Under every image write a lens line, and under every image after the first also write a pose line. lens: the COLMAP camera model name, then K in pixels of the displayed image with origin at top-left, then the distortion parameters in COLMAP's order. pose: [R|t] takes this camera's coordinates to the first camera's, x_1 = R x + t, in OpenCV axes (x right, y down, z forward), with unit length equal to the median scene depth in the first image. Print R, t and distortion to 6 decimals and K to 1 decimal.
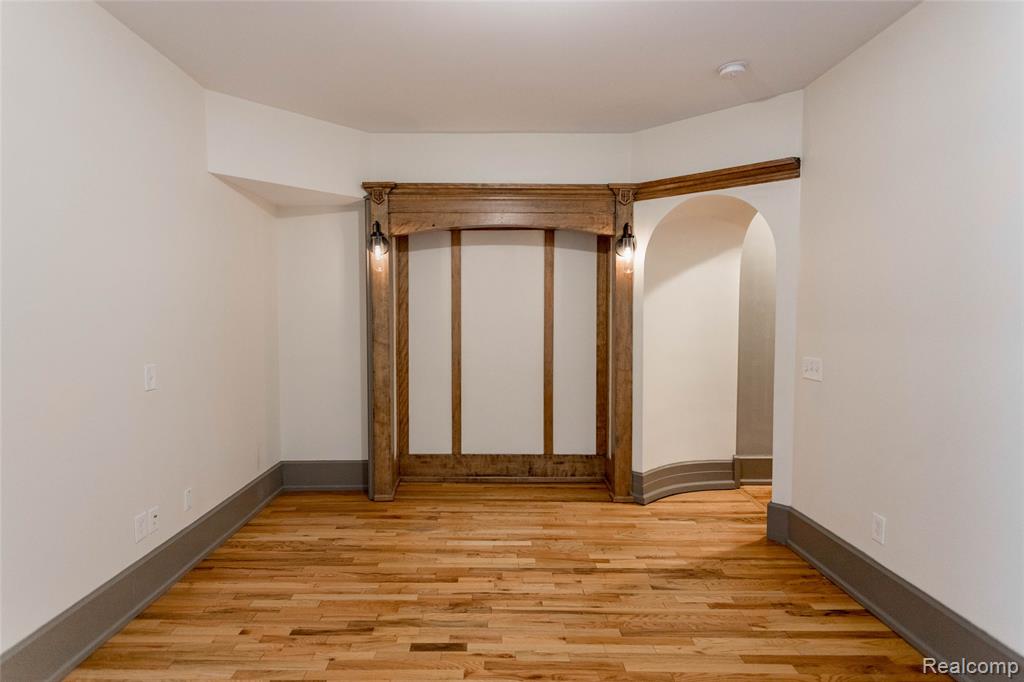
lens RADIAL K [[515.4, 0, 498.1], [0, 515.4, 338.0], [0, 0, 1]] dist [-0.003433, 0.003620]
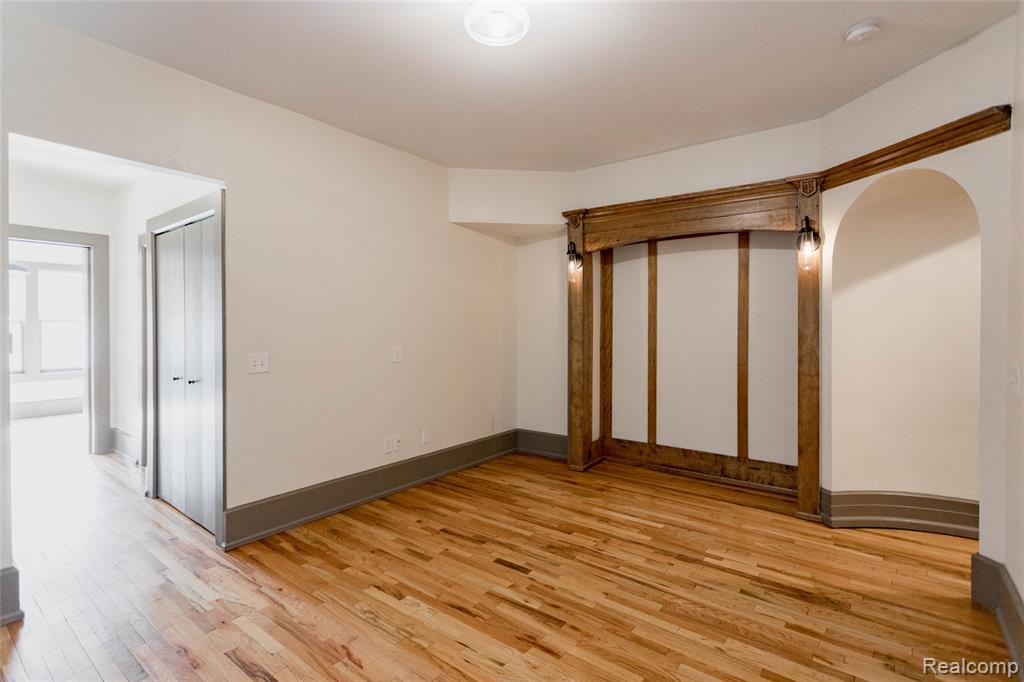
lens RADIAL K [[487.1, 0, 539.3], [0, 487.1, 333.0], [0, 0, 1]] dist [0.006501, 0.000519]
pose [[0.809139, 0.008747, -0.587552, 0.394188], [-0.025674, 0.999461, -0.020478, 0.019061], [0.587056, 0.031655, 0.808927, 0.010650]]
